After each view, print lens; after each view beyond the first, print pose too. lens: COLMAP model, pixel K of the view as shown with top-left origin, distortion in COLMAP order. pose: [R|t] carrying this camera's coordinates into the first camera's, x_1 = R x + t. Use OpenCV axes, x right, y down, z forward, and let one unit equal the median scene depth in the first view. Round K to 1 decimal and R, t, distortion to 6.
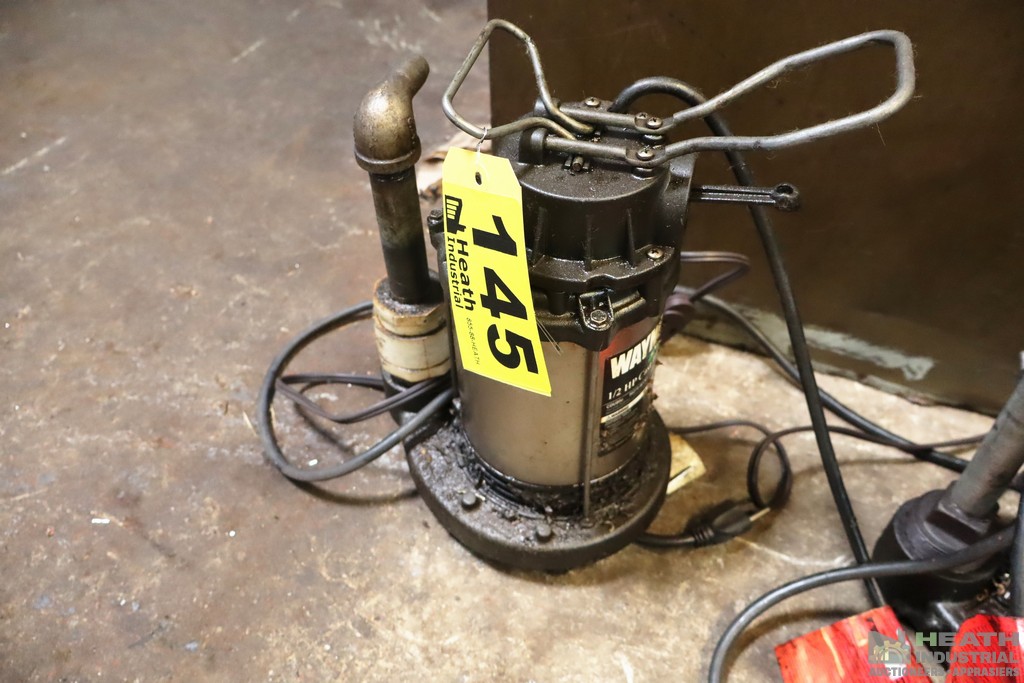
lens RADIAL K [[860.0, 0, 514.3], [0, 860.0, 342.0], [0, 0, 1]] dist [0.003988, -0.004510]
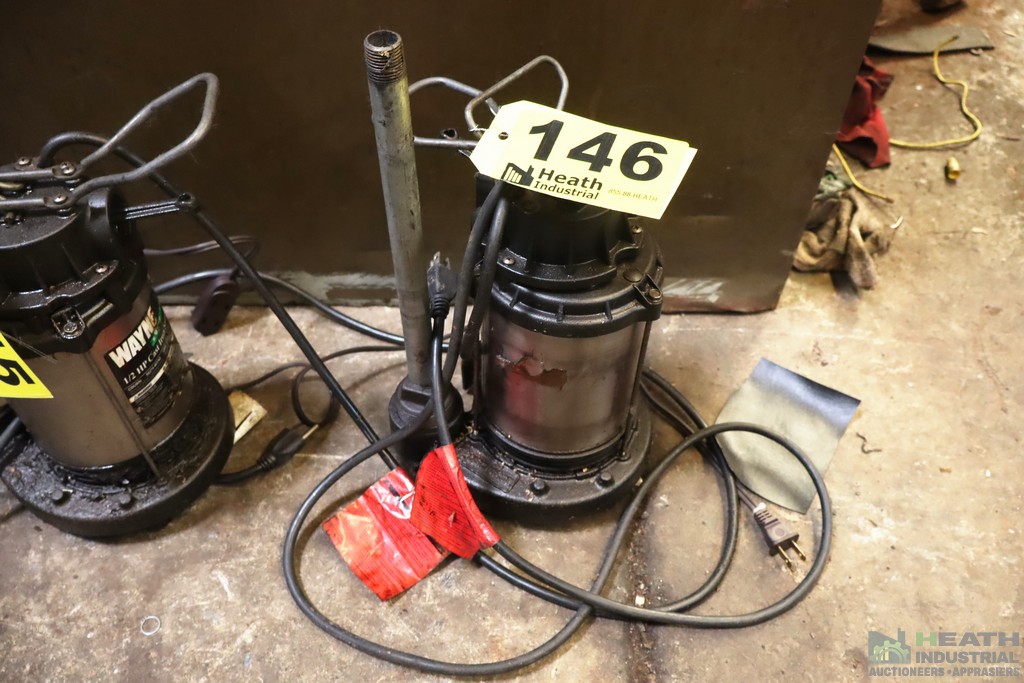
lens RADIAL K [[860.0, 0, 509.4], [0, 860.0, 342.6], [0, 0, 1]] dist [0.003988, -0.004510]
pose [[0.922339, -0.283716, 0.262290, 0.279684], [0.269099, 0.958817, 0.090857, 0.040256], [-0.277266, -0.013219, 0.960702, -0.326877]]
